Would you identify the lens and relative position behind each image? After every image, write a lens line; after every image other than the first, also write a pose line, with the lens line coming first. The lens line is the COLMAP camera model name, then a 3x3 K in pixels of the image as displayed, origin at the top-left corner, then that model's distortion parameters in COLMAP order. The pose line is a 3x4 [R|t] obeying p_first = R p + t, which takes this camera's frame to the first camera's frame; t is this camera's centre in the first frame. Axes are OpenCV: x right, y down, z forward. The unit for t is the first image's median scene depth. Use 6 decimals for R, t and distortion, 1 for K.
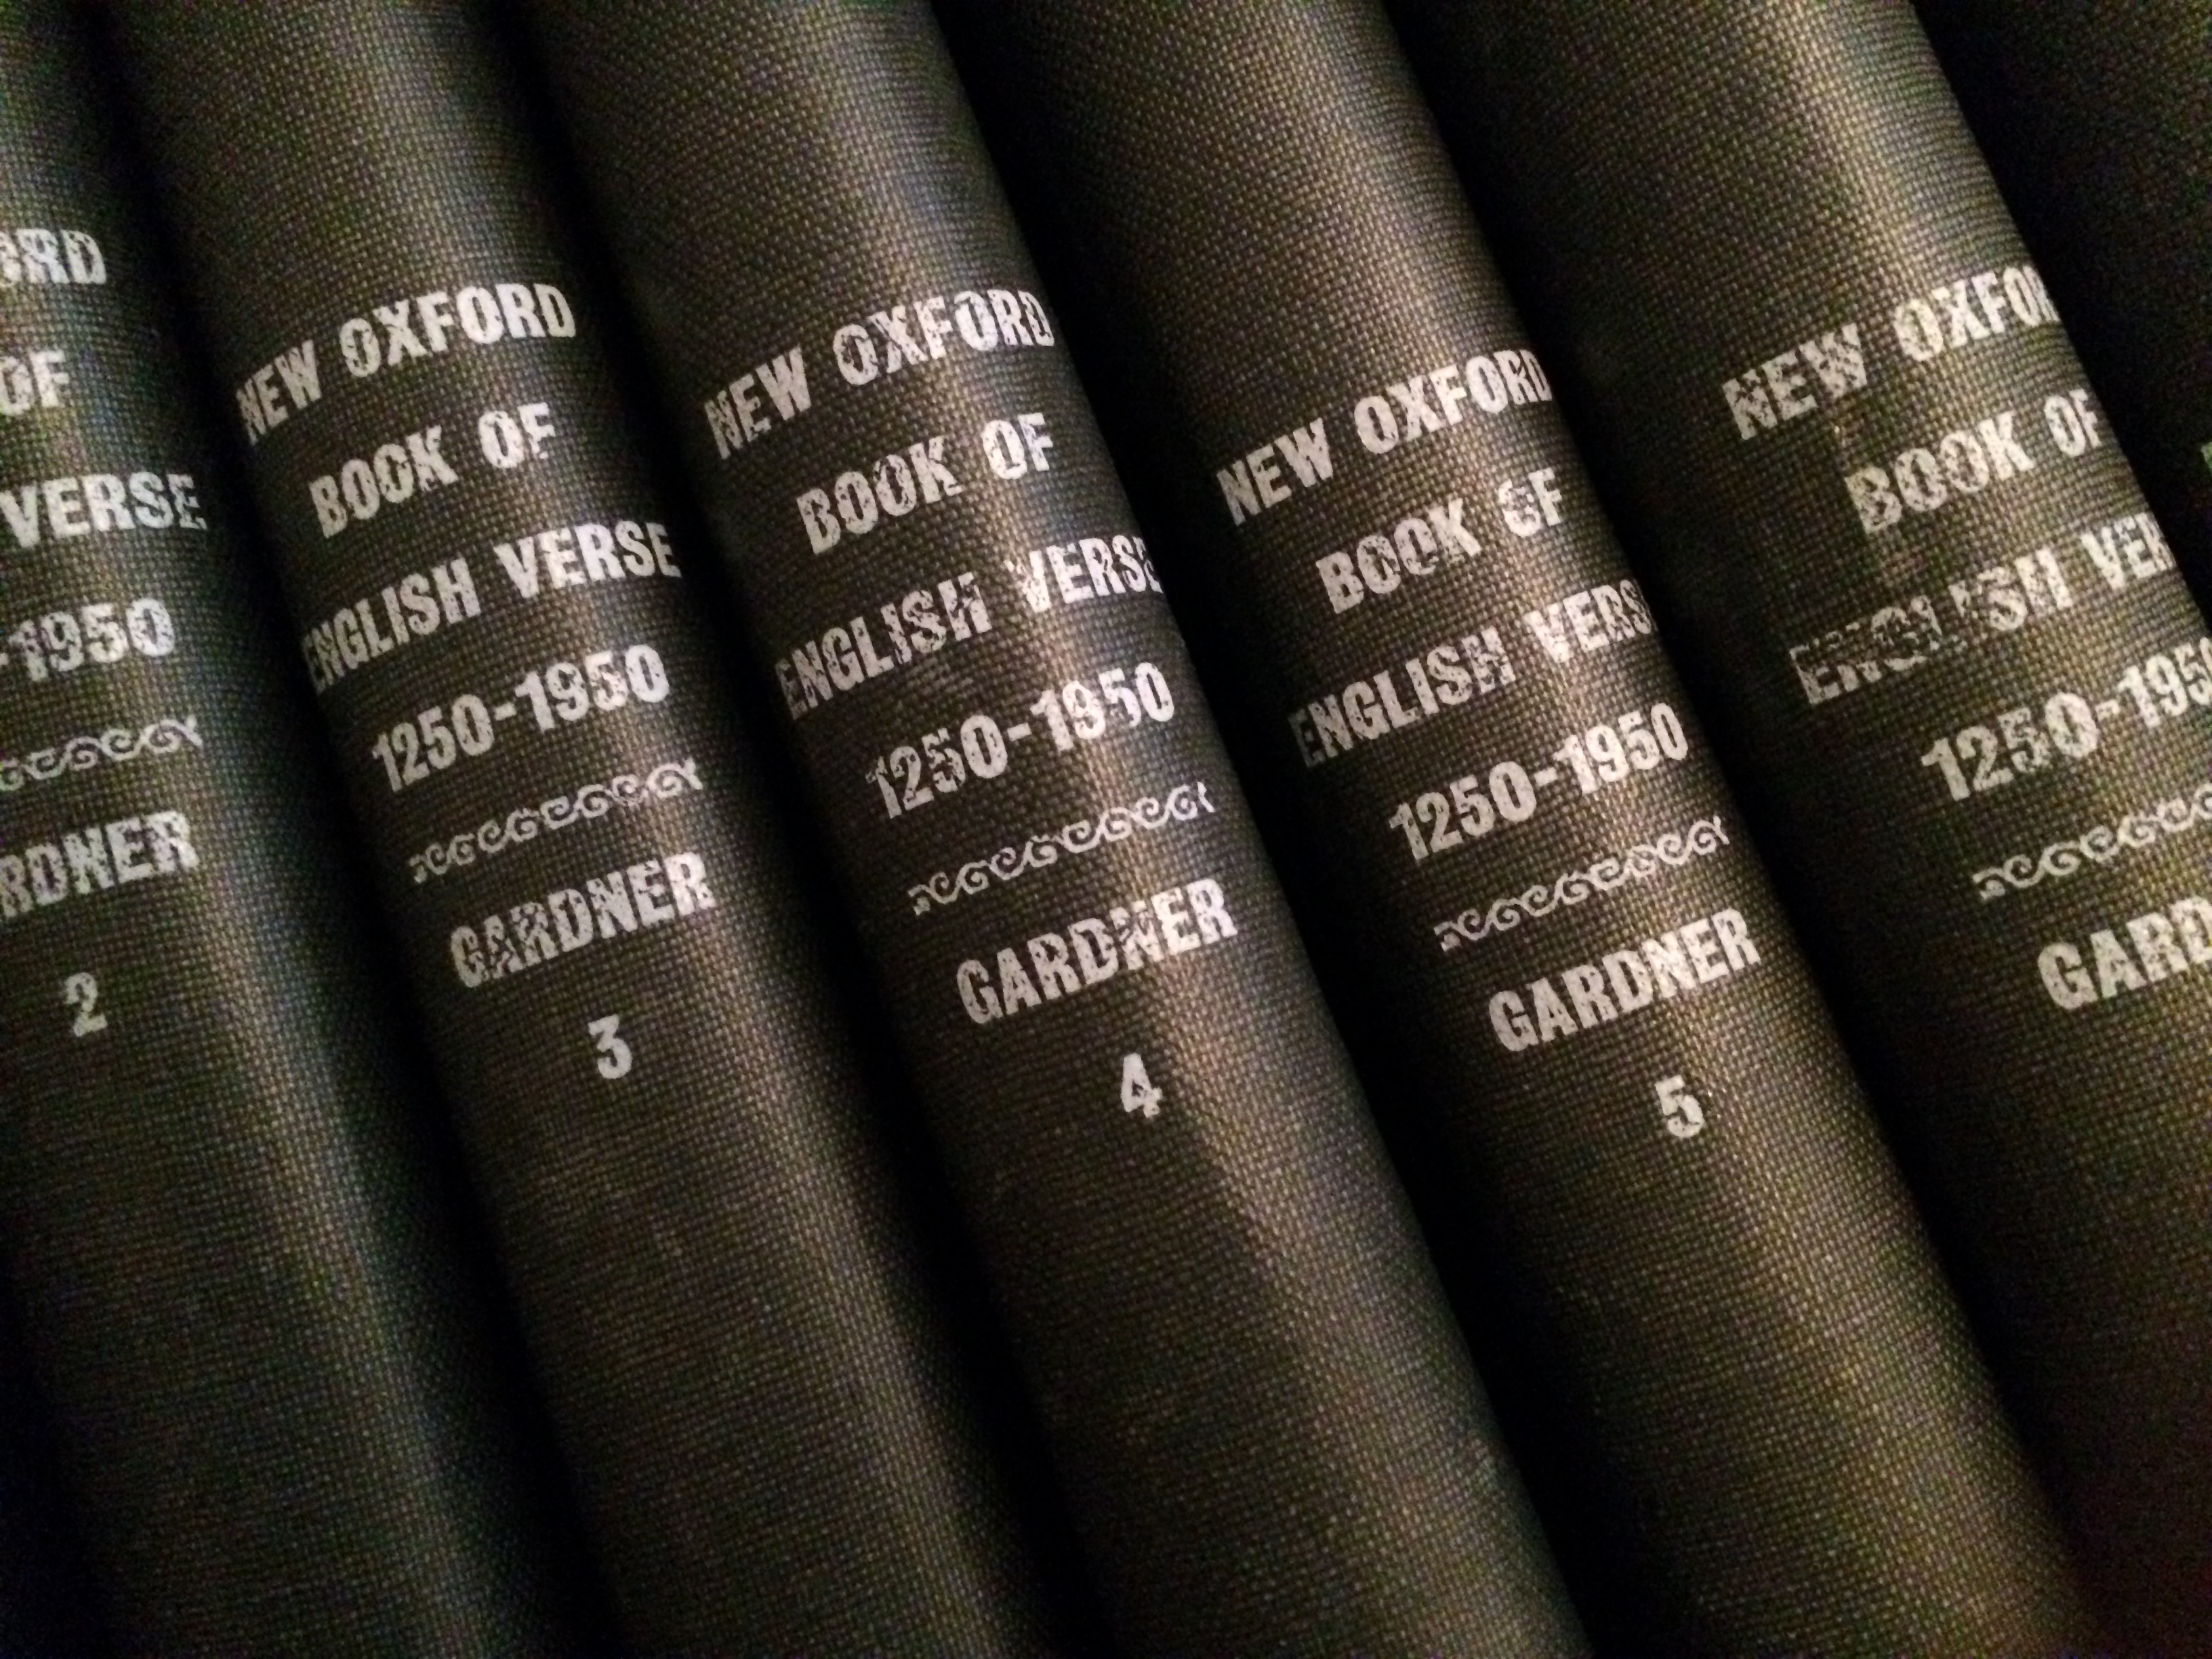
lens RADIAL K [[1874.3, 0, 1106.0], [0, 1874.3, 829.5], [0, 0, 1]] dist [0.086653, -0.122652]
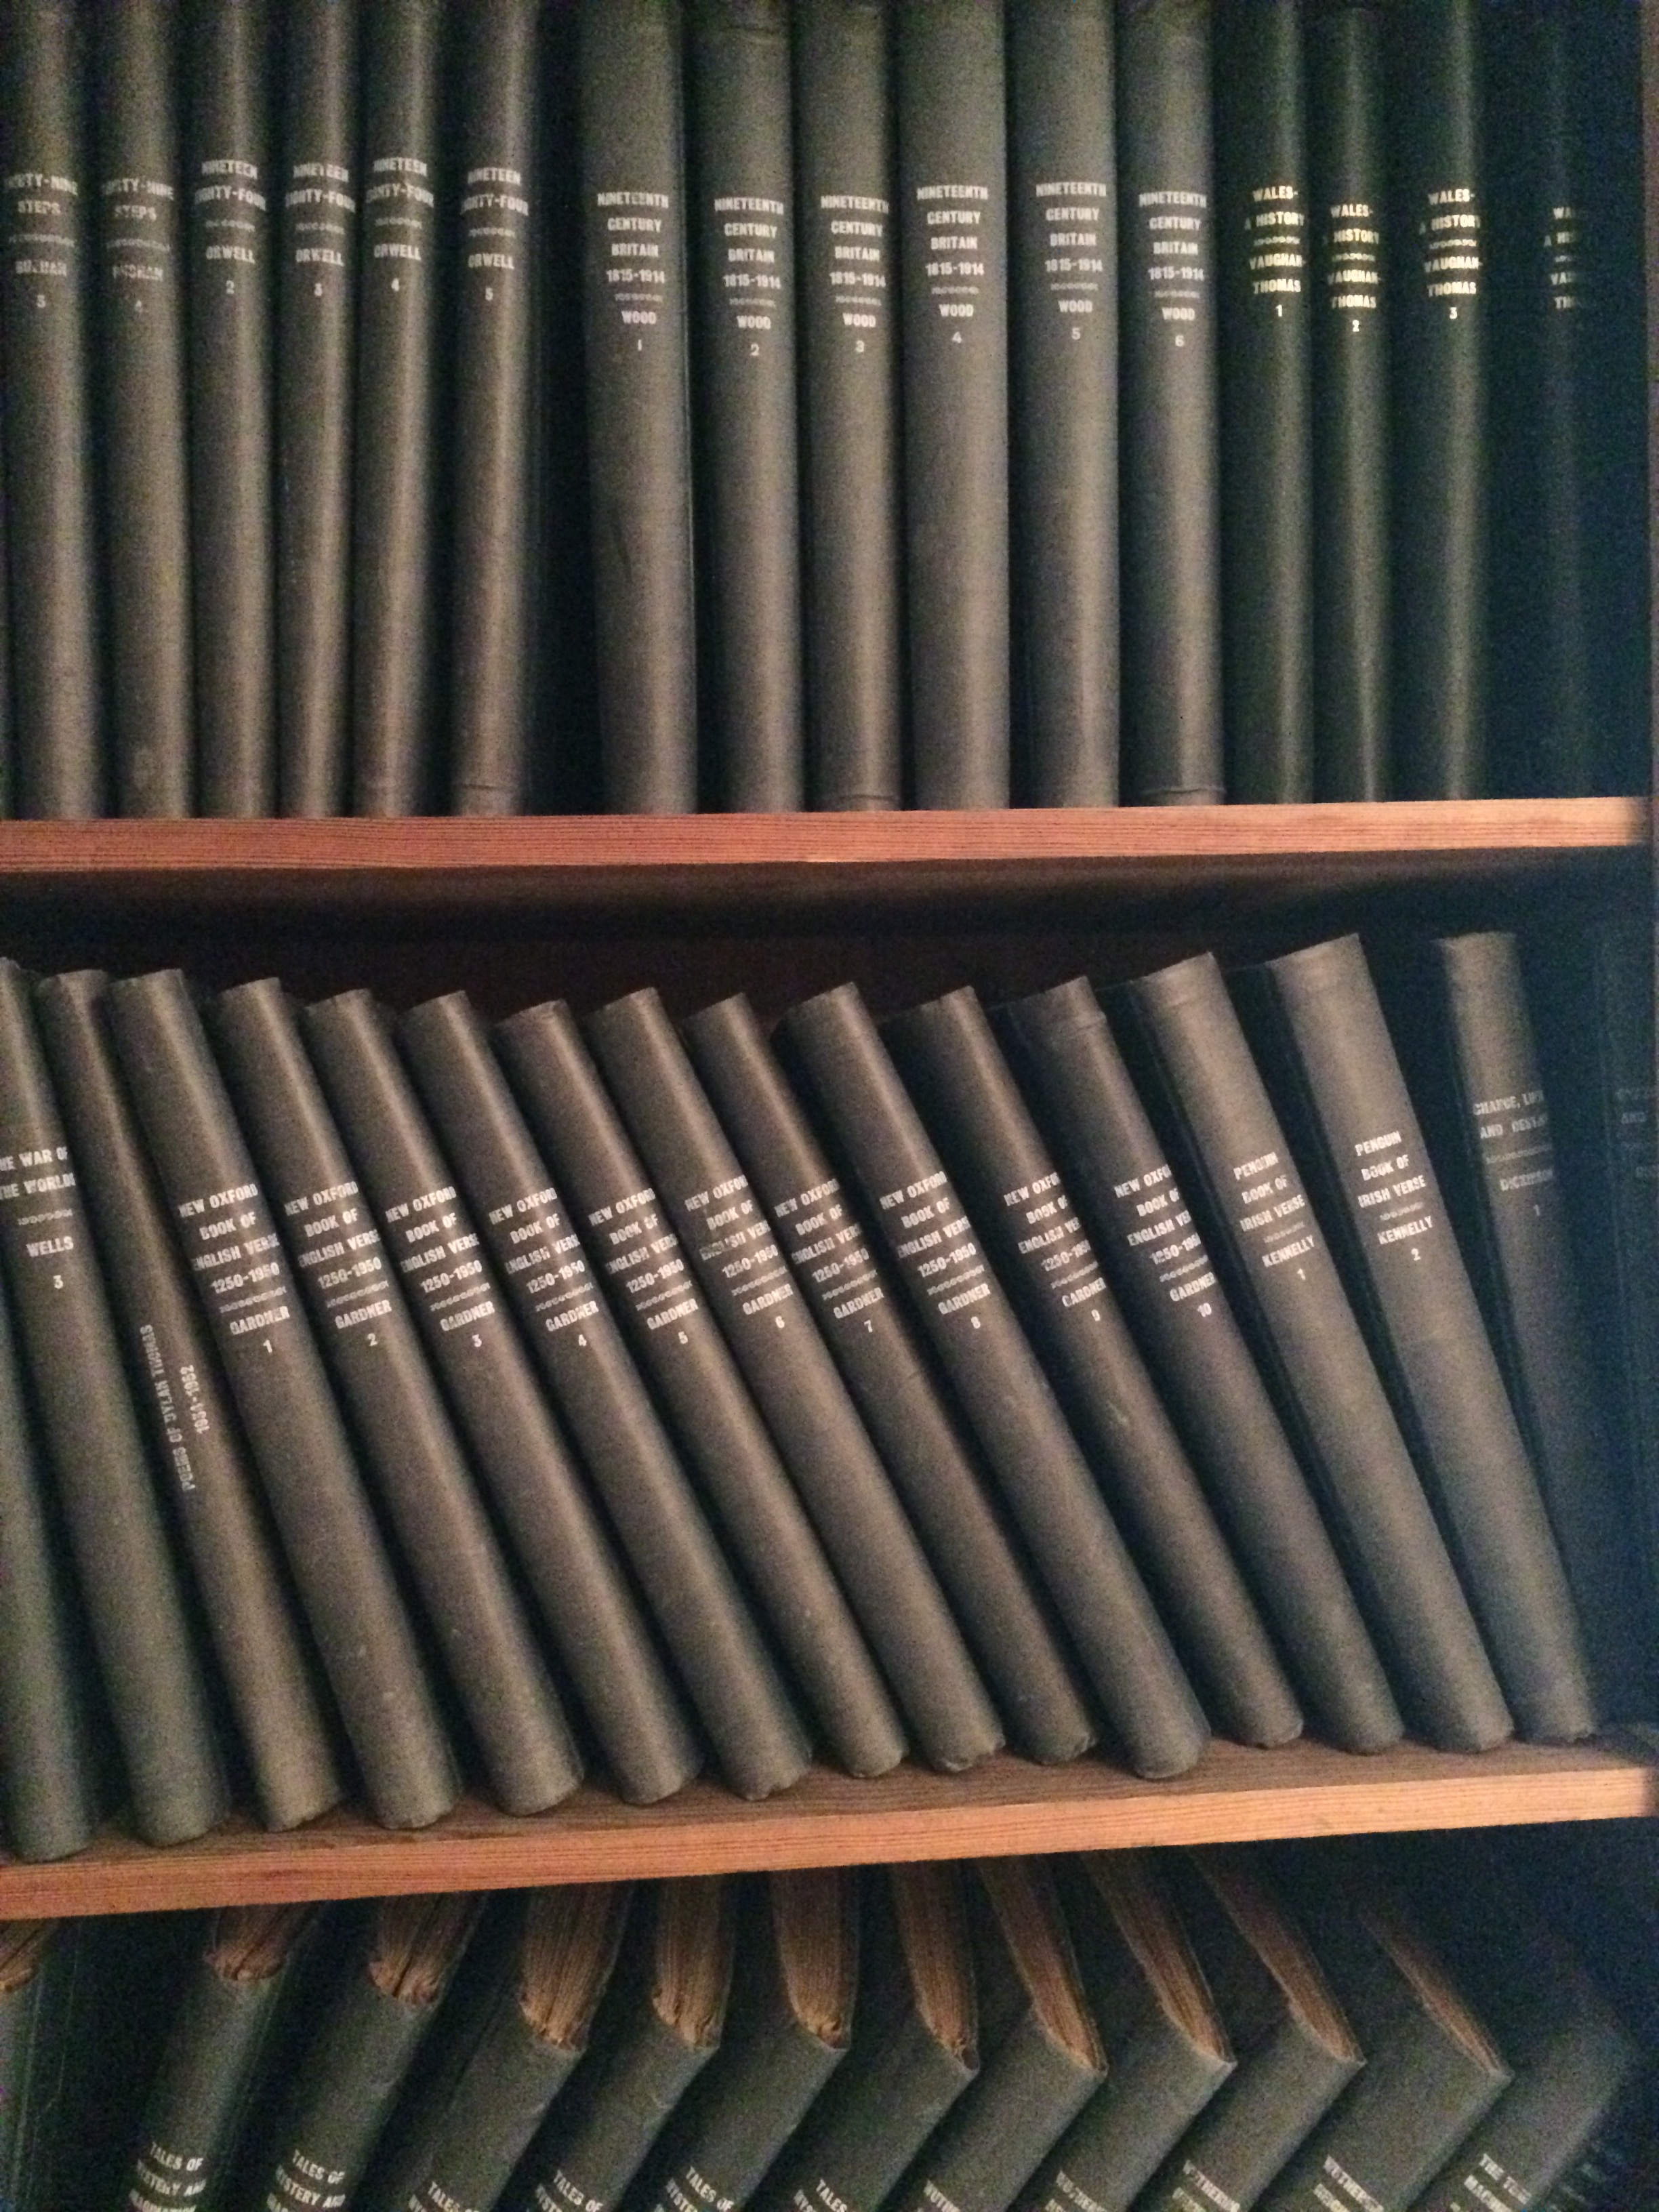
lens RADIAL K [[1874.3, 0, 829.5], [0, 1874.3, 1106.0], [0, 0, 1]] dist [0.086653, -0.122652]
pose [[0.970151, -0.038210, 0.239472, -0.527862], [0.040753, 0.999153, -0.005672, -0.451552], [-0.239052, 0.015262, 0.970887, -4.183540]]
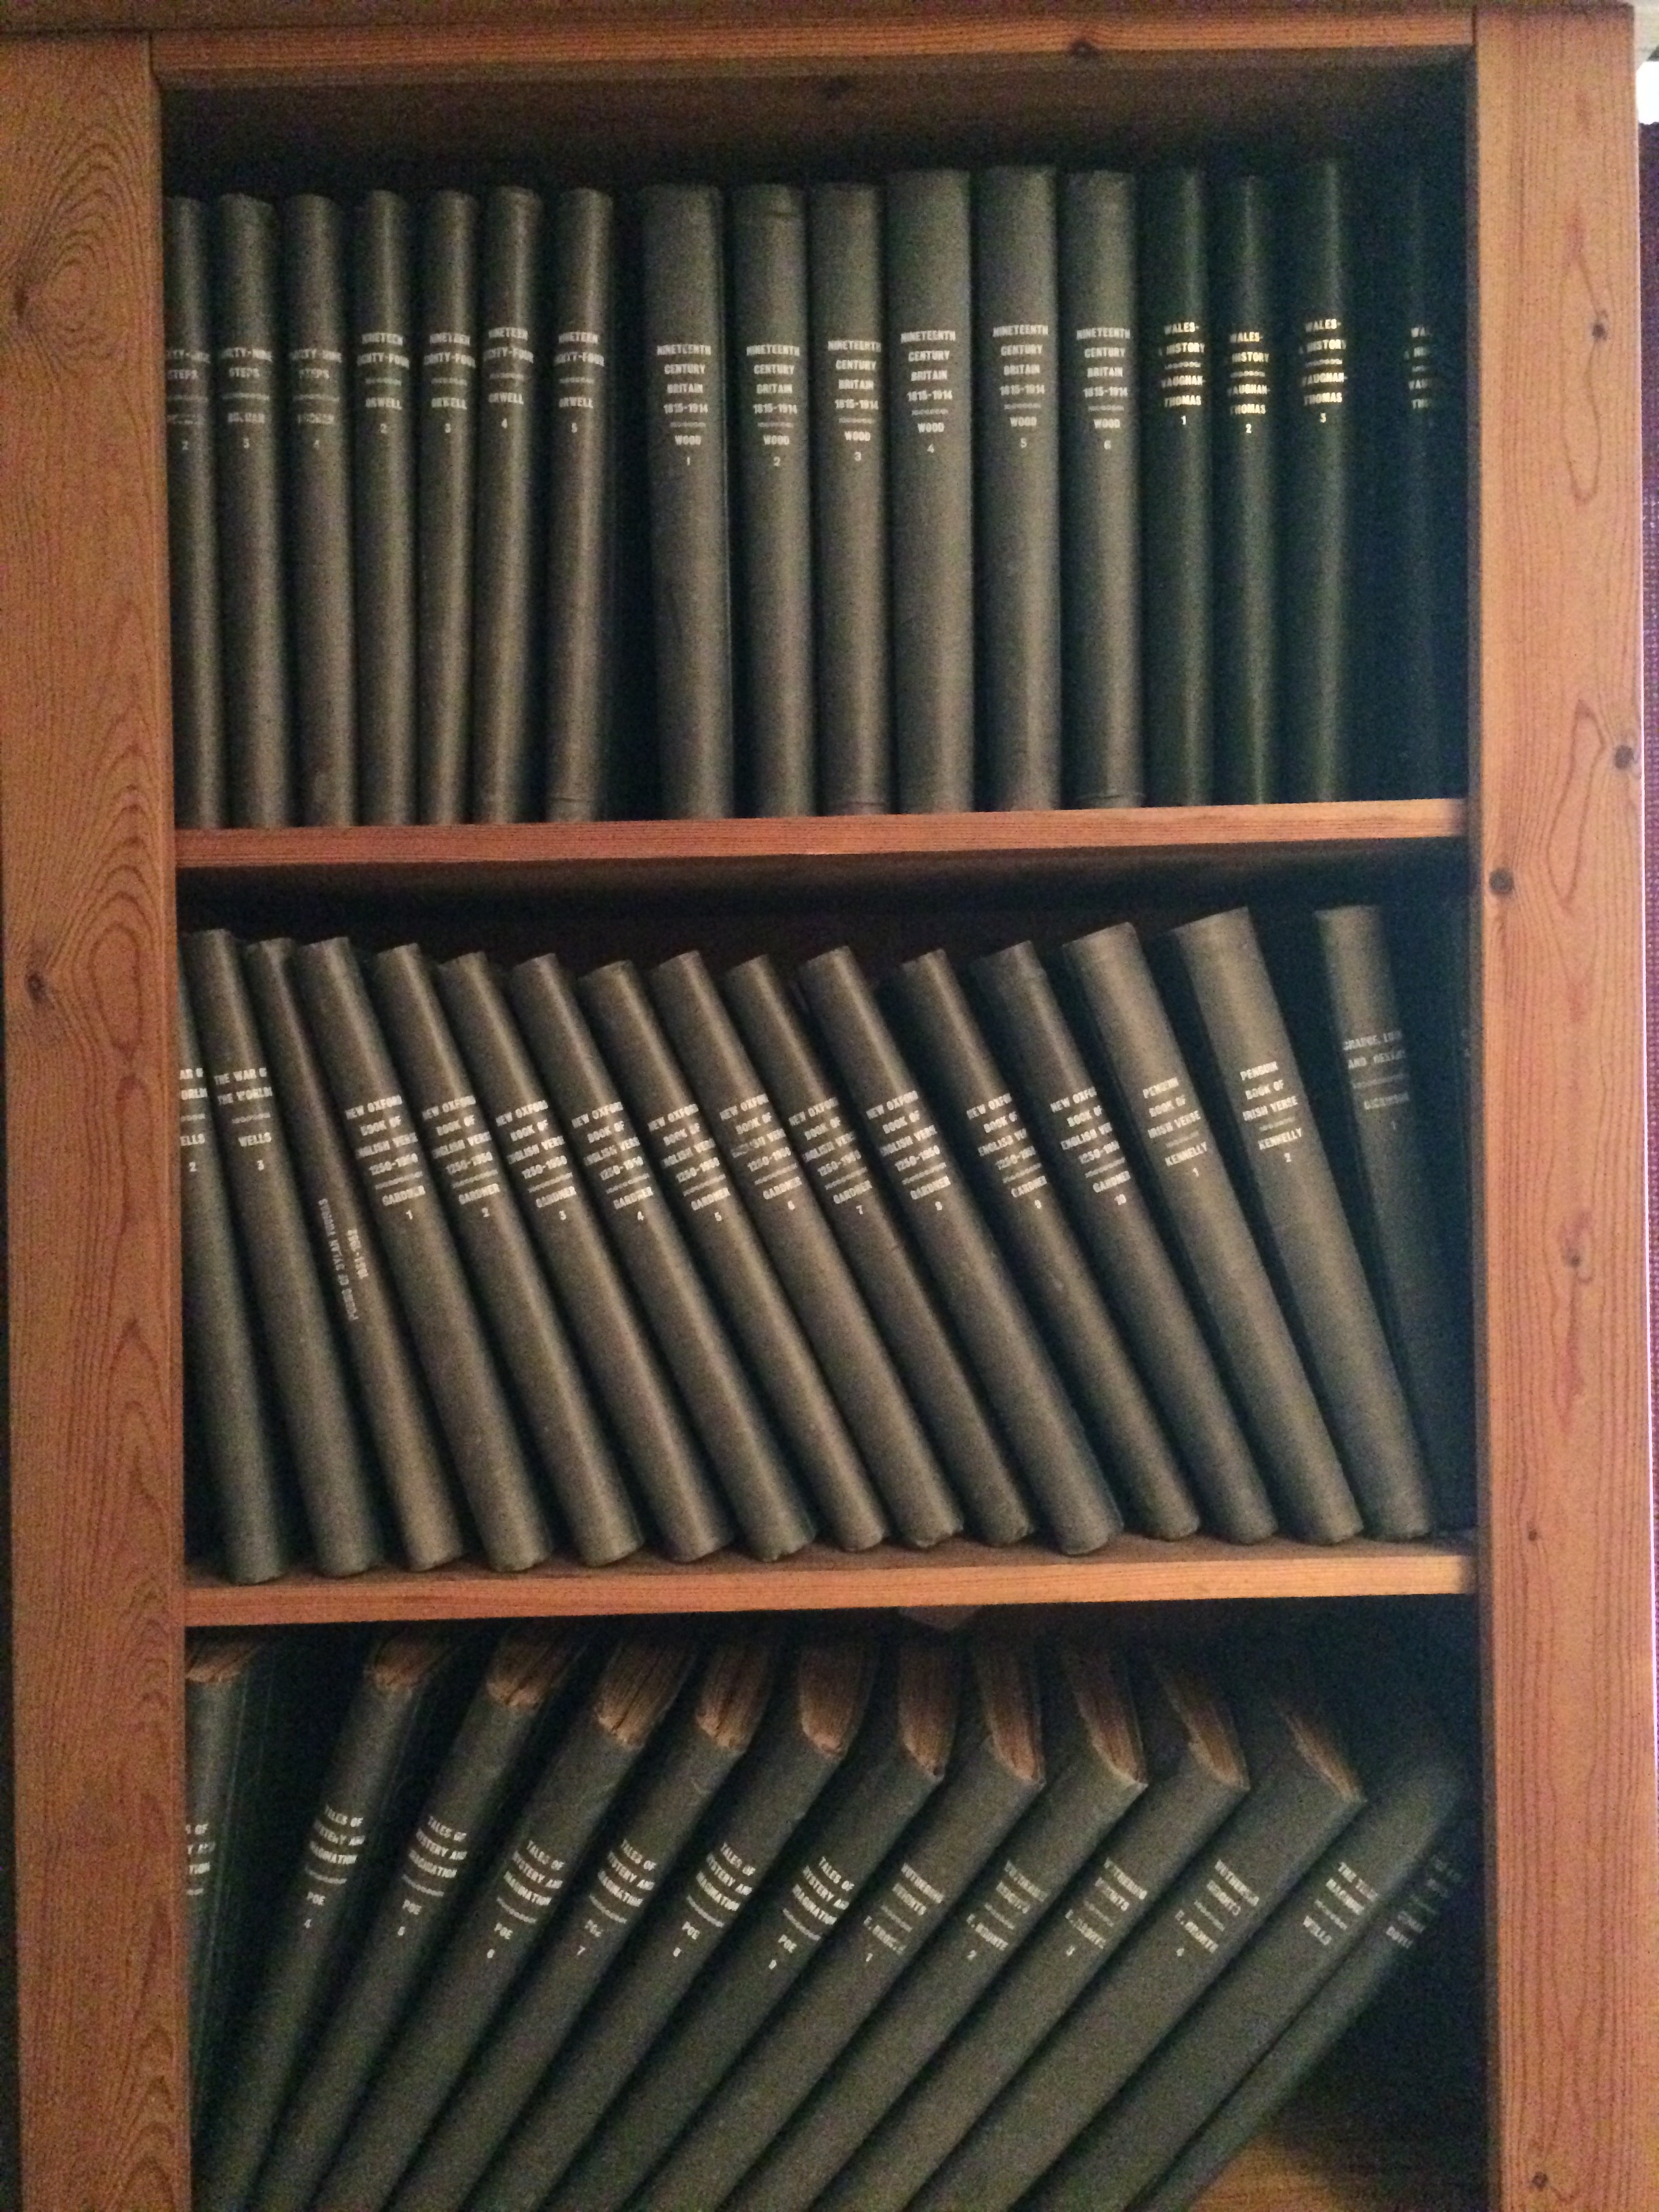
lens RADIAL K [[1874.3, 0, 829.5], [0, 1874.3, 1106.0], [0, 0, 1]] dist [0.086653, -0.122652]
pose [[0.986703, -0.037012, 0.158264, -0.366928], [0.037712, 0.999288, -0.001418, -0.233566], [-0.158099, 0.007367, 0.987396, -5.865839]]
